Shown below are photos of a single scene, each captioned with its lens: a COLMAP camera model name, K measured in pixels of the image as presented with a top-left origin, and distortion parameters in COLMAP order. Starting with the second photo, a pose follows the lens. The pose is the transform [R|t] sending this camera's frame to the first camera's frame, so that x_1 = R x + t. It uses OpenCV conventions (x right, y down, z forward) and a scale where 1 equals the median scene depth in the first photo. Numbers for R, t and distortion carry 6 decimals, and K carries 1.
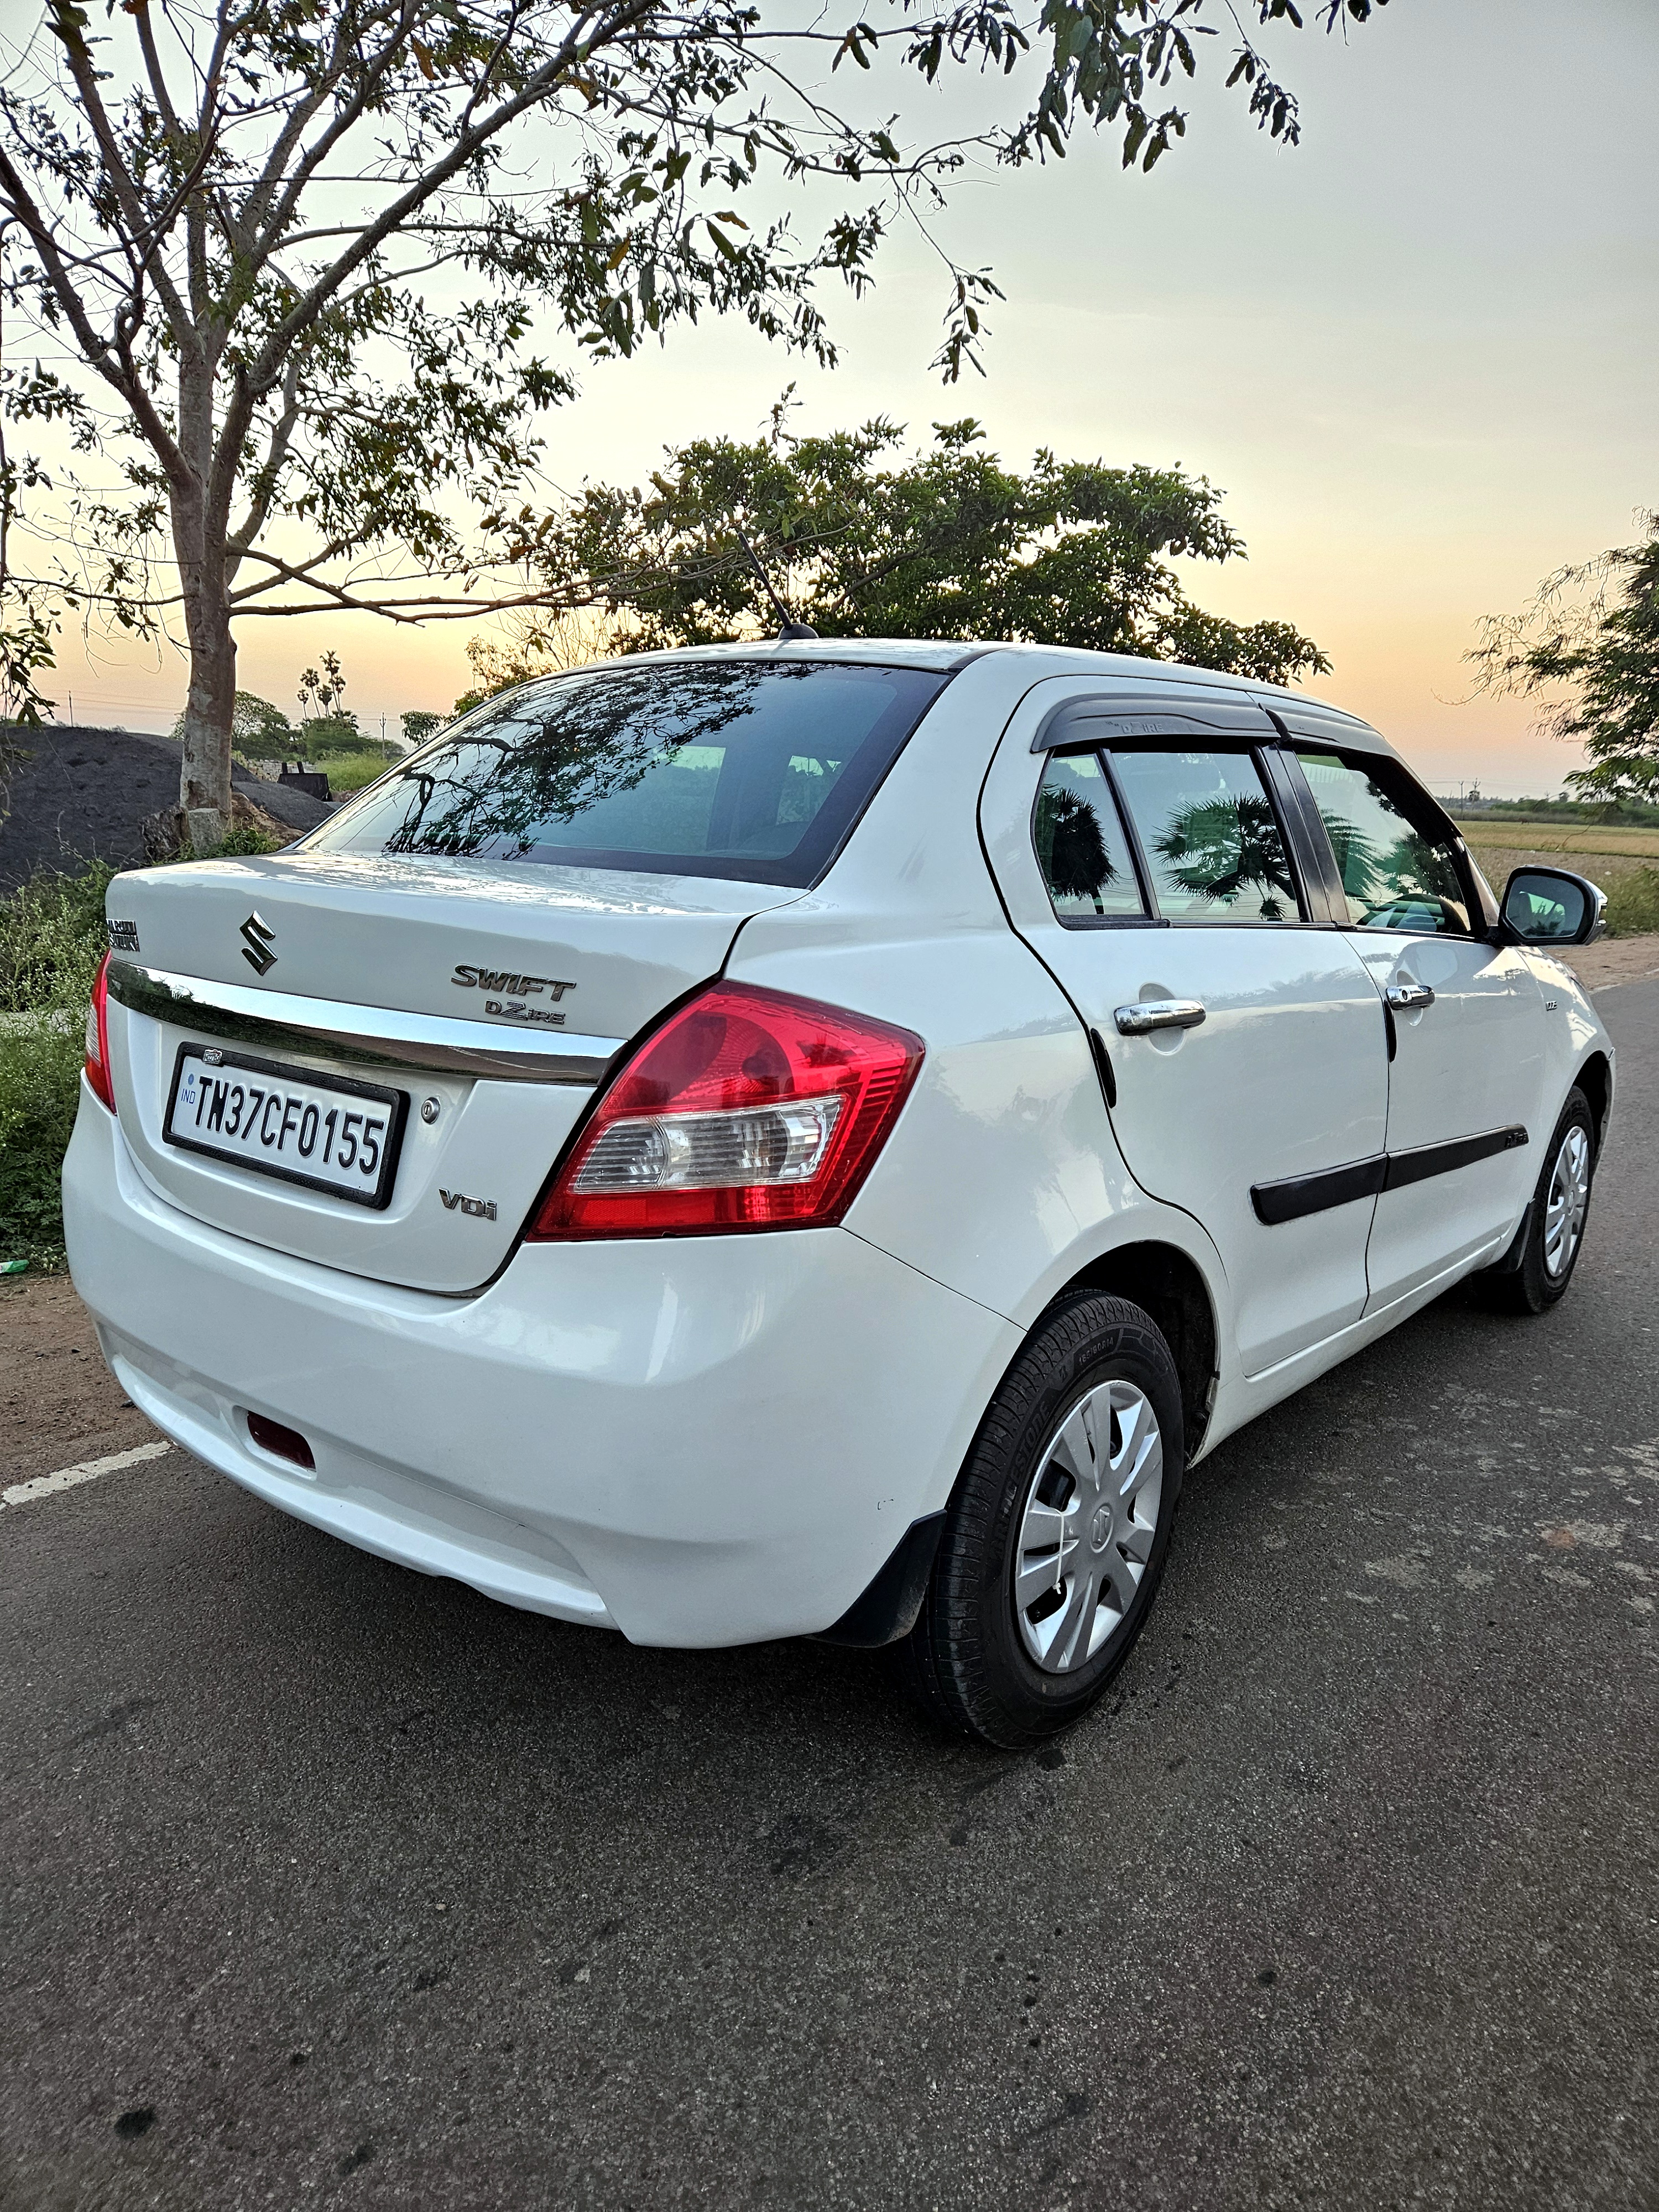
lens RADIAL K [[1466.1, 0, 828.5], [0, 1466.1, 1071.2], [0, 0, 1]] dist [-0.003702, 0.070298]
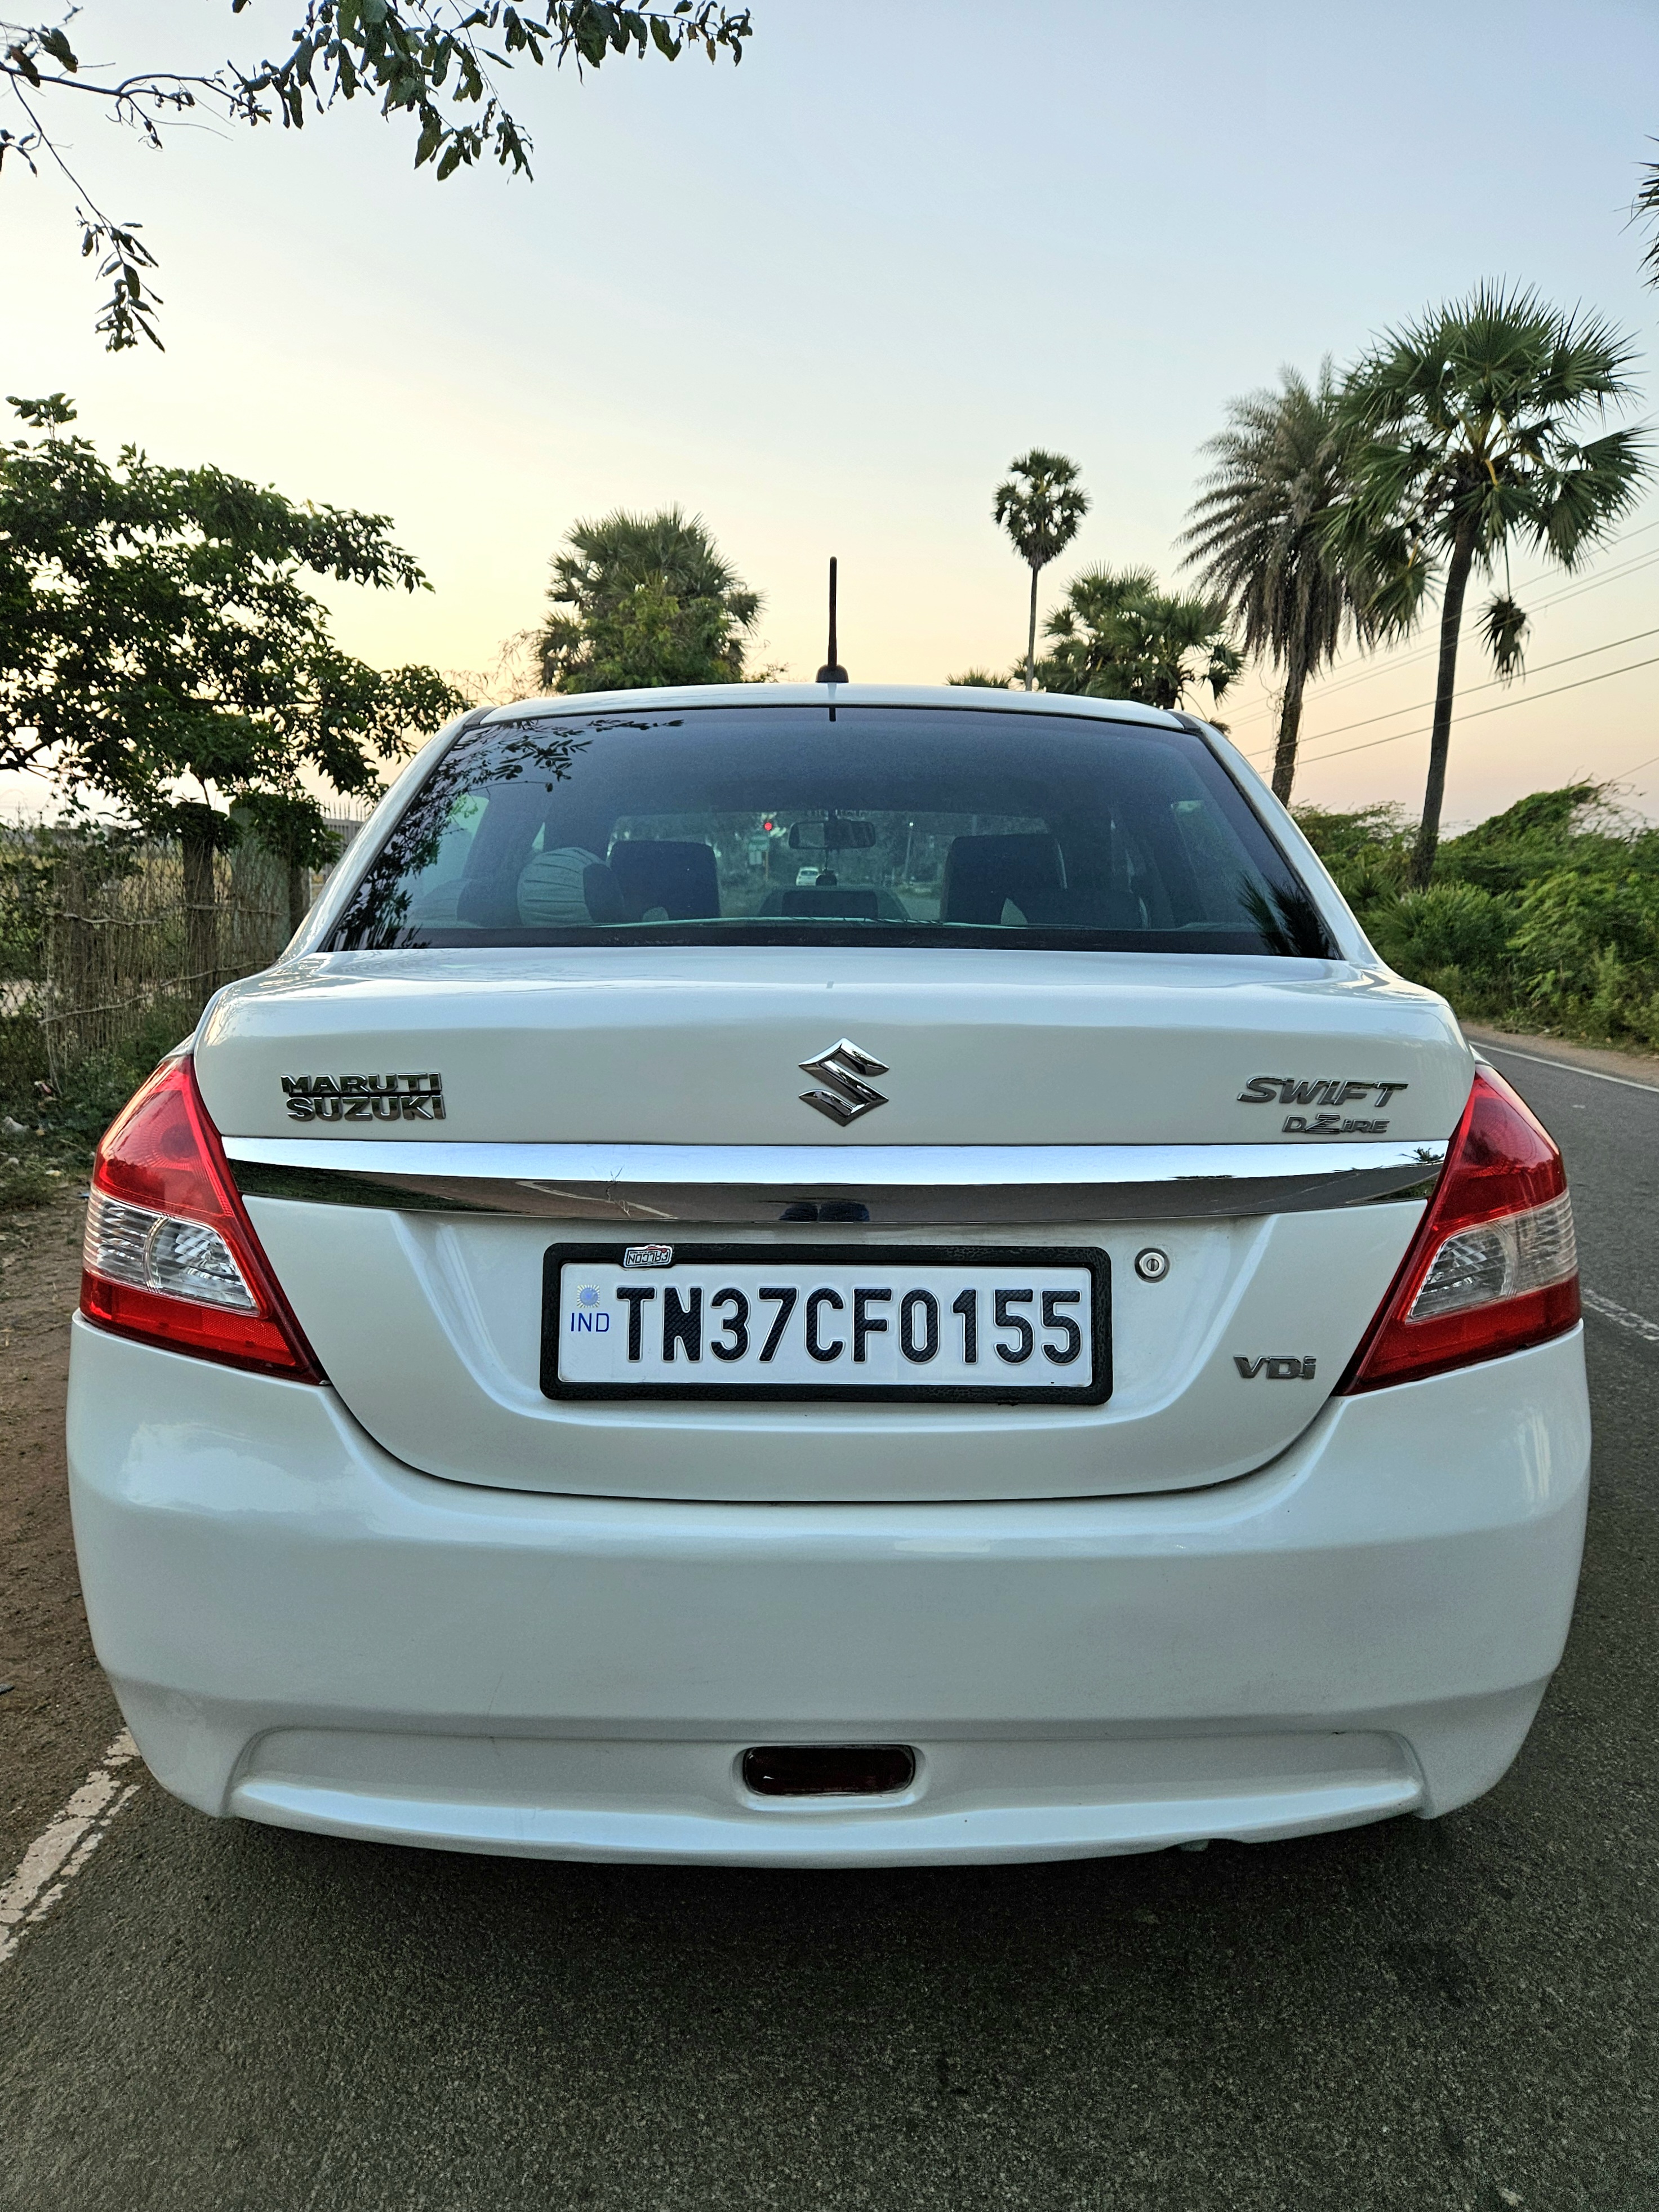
lens RADIAL K [[1489.9, 0, 794.8], [0, 1489.9, 1101.8], [0, 0, 1]] dist [0.079749, -0.060523]
pose [[0.779872, -0.111428, 0.615941, -0.852747], [0.119890, 0.992400, 0.027733, -0.099619], [-0.614350, 0.052217, 0.787304, 0.441633]]
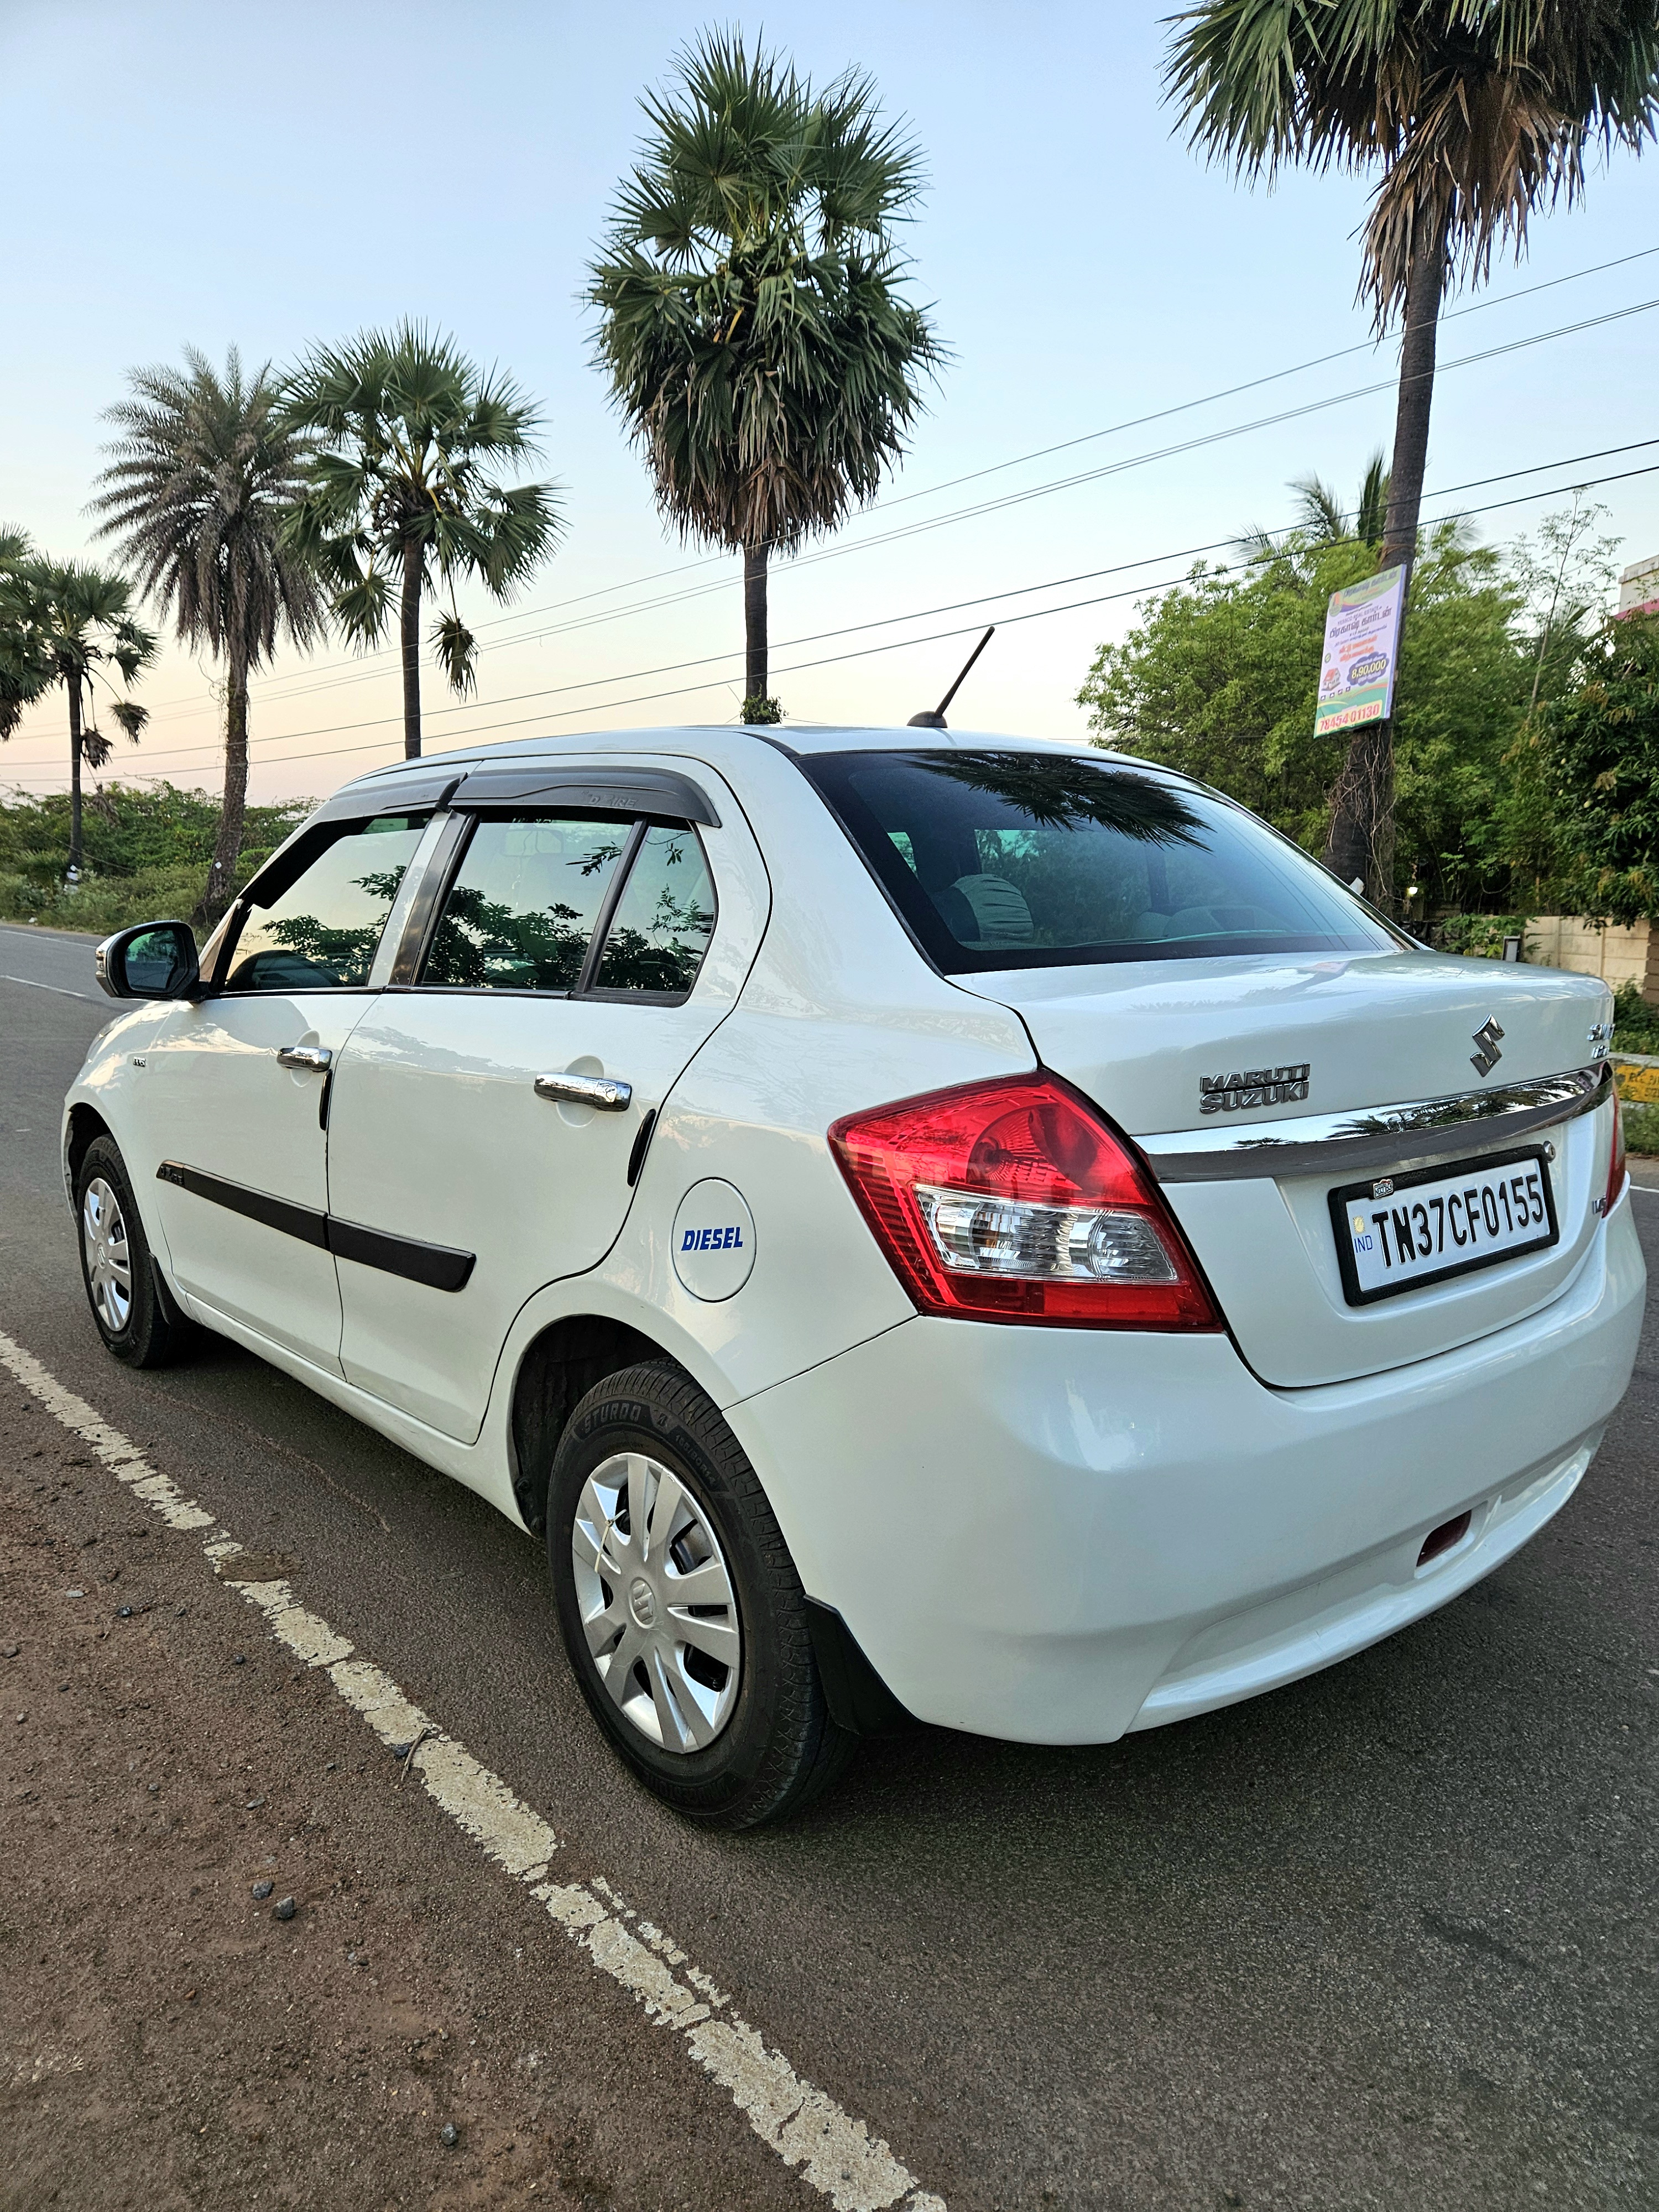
lens RADIAL K [[1489.9, 0, 794.8], [0, 1489.9, 1101.8], [0, 0, 1]] dist [0.079749, -0.060523]
pose [[0.194719, -0.167213, 0.966501, -1.500451], [0.165867, 0.976784, 0.135575, -0.269864], [-0.966733, 0.133912, 0.217933, 1.238194]]
